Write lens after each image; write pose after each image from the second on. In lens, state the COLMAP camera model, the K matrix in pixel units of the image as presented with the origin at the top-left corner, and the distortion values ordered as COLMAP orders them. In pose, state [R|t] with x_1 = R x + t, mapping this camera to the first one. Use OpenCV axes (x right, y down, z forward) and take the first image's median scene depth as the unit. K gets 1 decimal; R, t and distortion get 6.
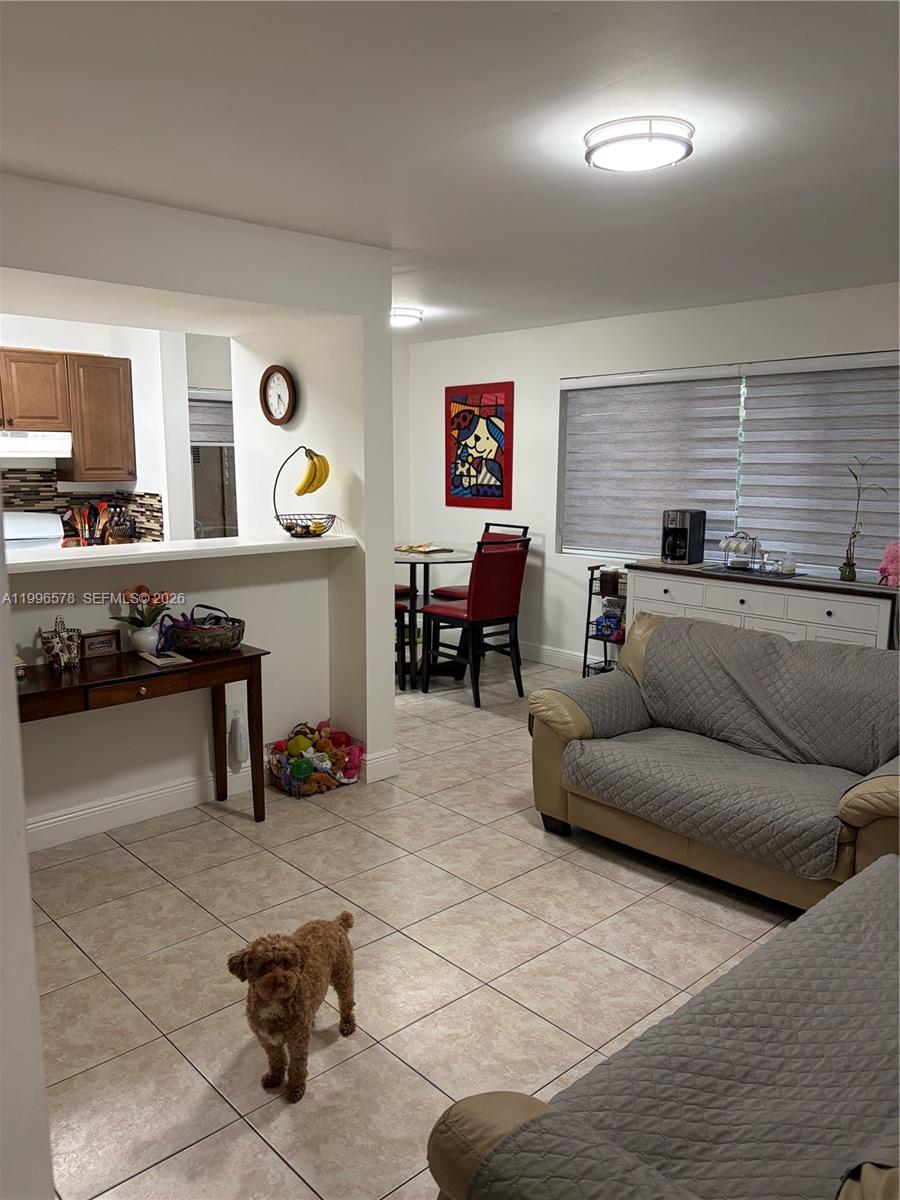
lens RADIAL K [[897.0, 0, 444.4], [0, 897.0, 611.2], [0, 0, 1]] dist [0.015627, -0.005793]
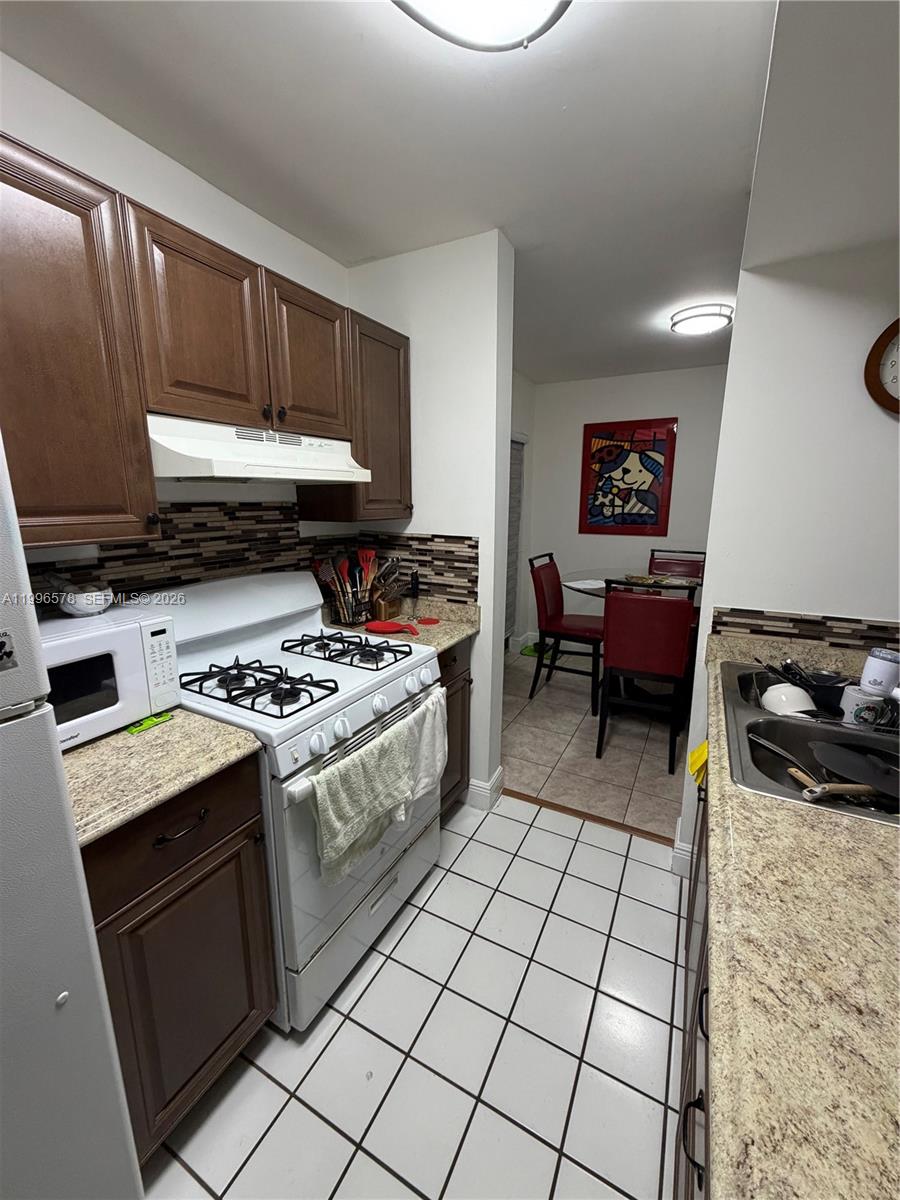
lens RADIAL K [[478.1, 0, 450.0], [0, 478.1, 591.8], [0, 0, 1]] dist [-0.000107, 0.001106]
pose [[0.946503, -0.066903, 0.315682, -0.413065], [0.057511, 0.997583, 0.038986, -0.093782], [-0.317527, -0.018745, 0.948064, 0.593363]]
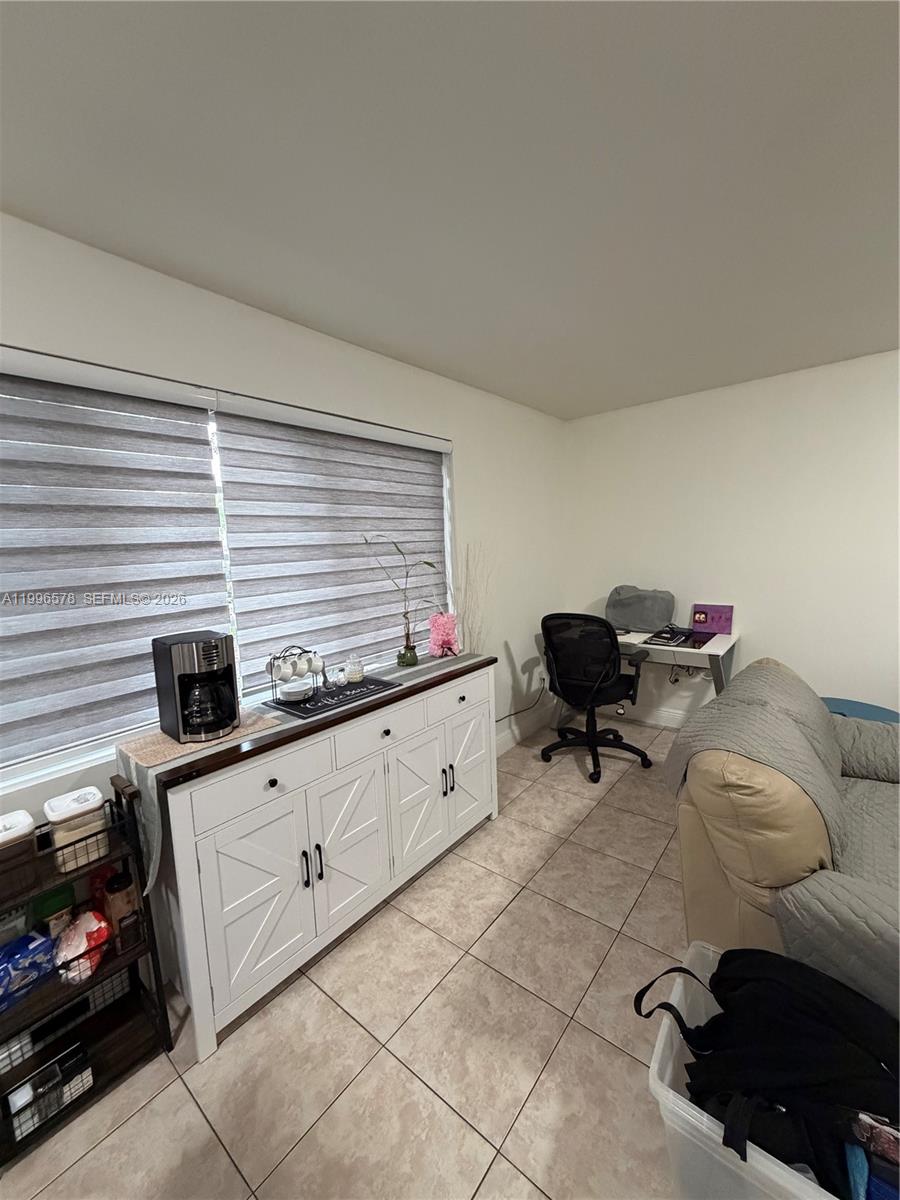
lens RADIAL K [[478.1, 0, 446.5], [0, 478.1, 597.8], [0, 0, 1]] dist [-0.000107, 0.001106]
pose [[-0.139152, -0.108305, 0.984331, -0.029720], [0.212317, 0.967623, 0.136481, -0.129191], [-0.967243, 0.227982, -0.111652, 0.803280]]
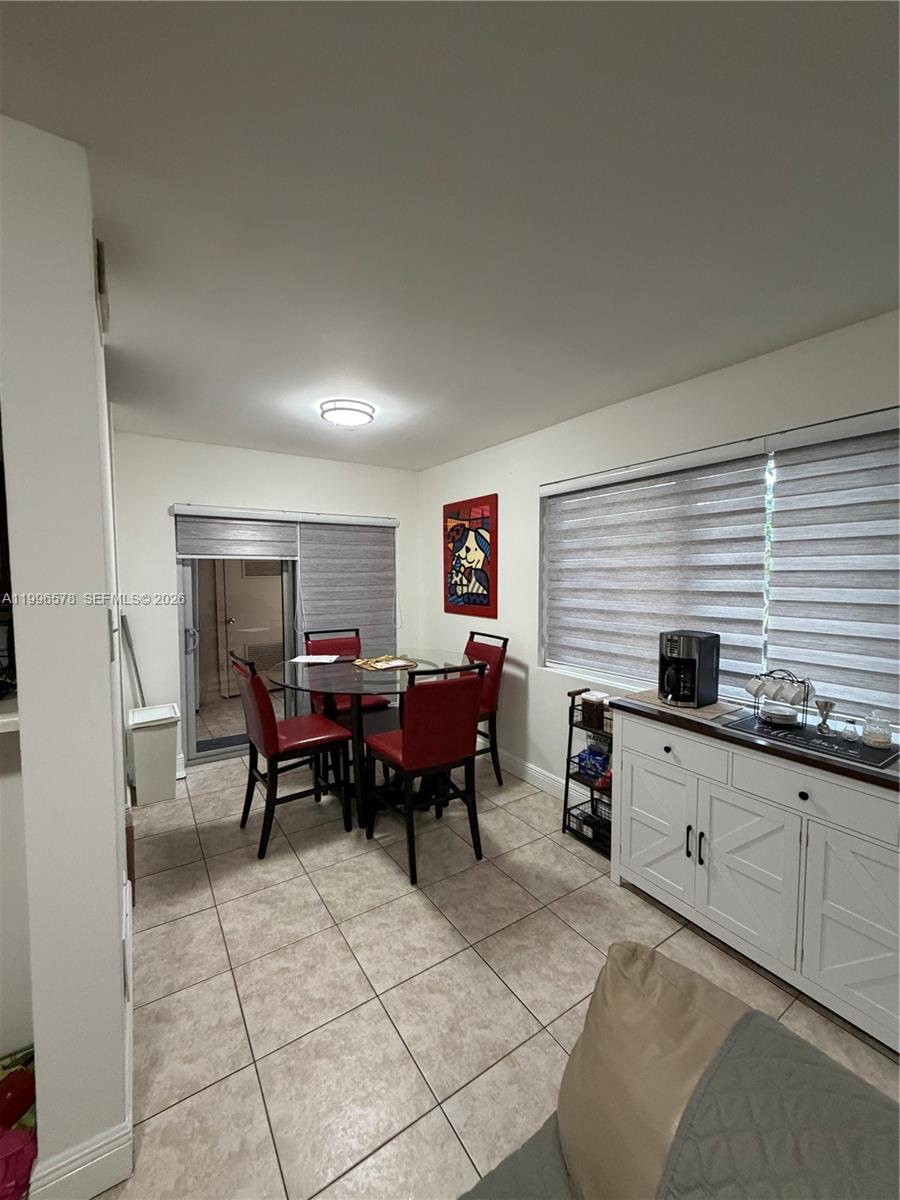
lens RADIAL K [[478.1, 0, 451.0], [0, 478.1, 594.2], [0, 0, 1]] dist [-0.000107, 0.001106]
pose [[0.987376, 0.002036, -0.158381, 0.122078], [-0.021262, 0.992571, -0.119792, -0.084567], [0.156960, 0.121648, 0.980084, 0.523593]]
